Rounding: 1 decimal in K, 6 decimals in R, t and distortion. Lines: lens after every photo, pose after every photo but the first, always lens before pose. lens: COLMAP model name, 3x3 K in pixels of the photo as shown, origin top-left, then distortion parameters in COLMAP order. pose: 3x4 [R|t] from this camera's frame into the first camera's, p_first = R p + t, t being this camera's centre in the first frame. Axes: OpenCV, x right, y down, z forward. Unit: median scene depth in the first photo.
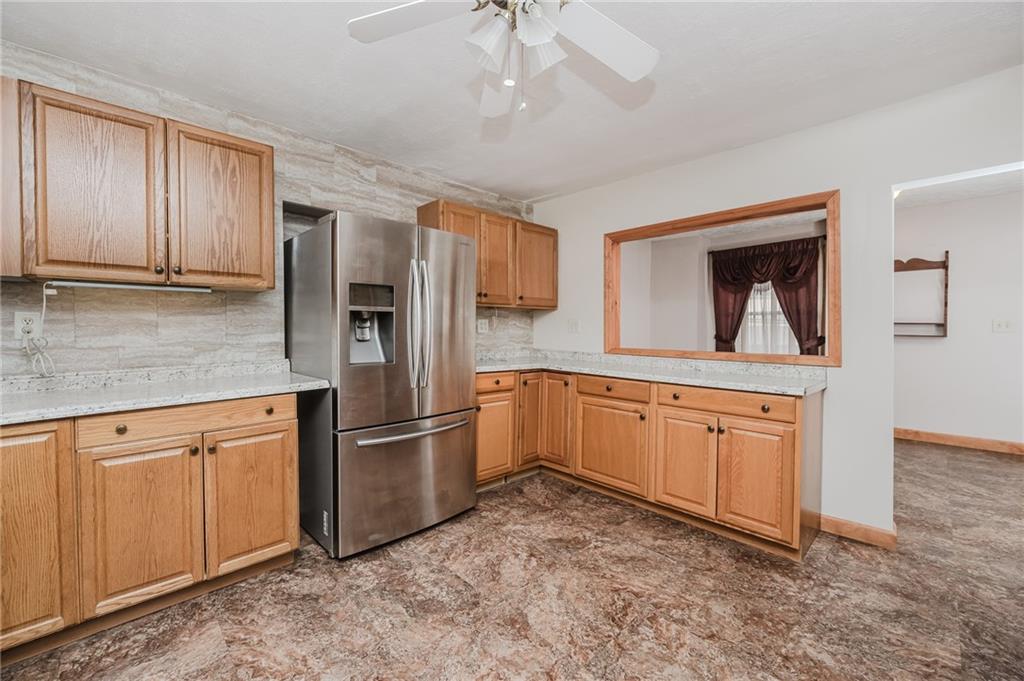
lens RADIAL K [[414.7, 0, 505.4], [0, 414.7, 328.3], [0, 0, 1]] dist [-0.000229, 0.000028]
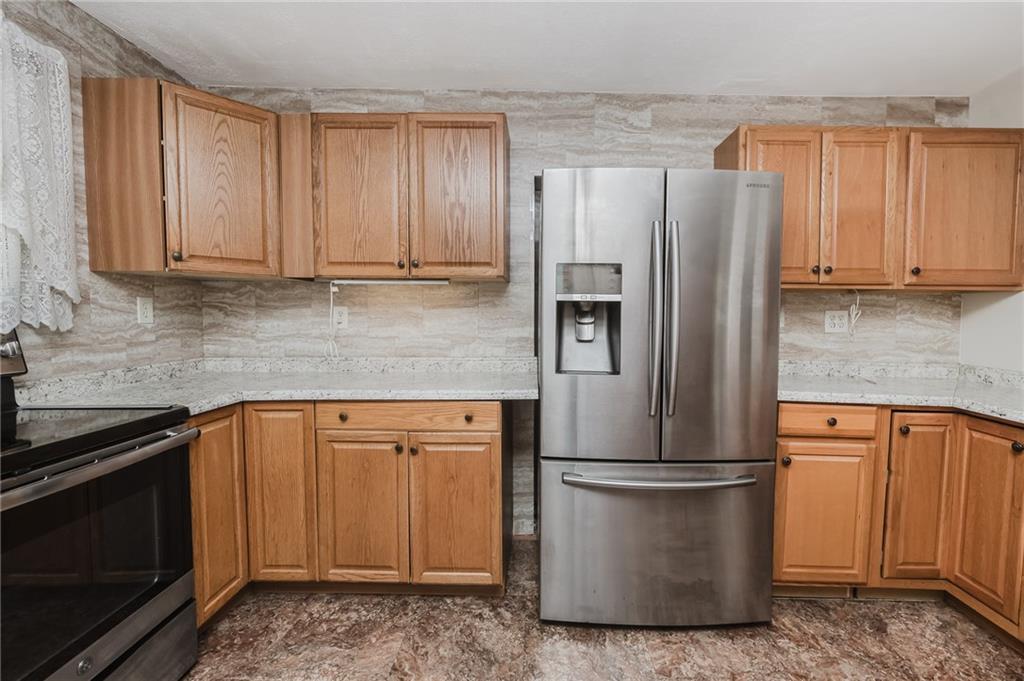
lens RADIAL K [[445.0, 0, 535.7], [0, 445.0, 331.8], [0, 0, 1]] dist [0.000353, -0.000862]
pose [[0.713473, 0.031101, -0.699993, 0.141394], [-0.011972, 0.999410, 0.032201, -0.010485], [0.700581, -0.014594, 0.713424, 0.349772]]
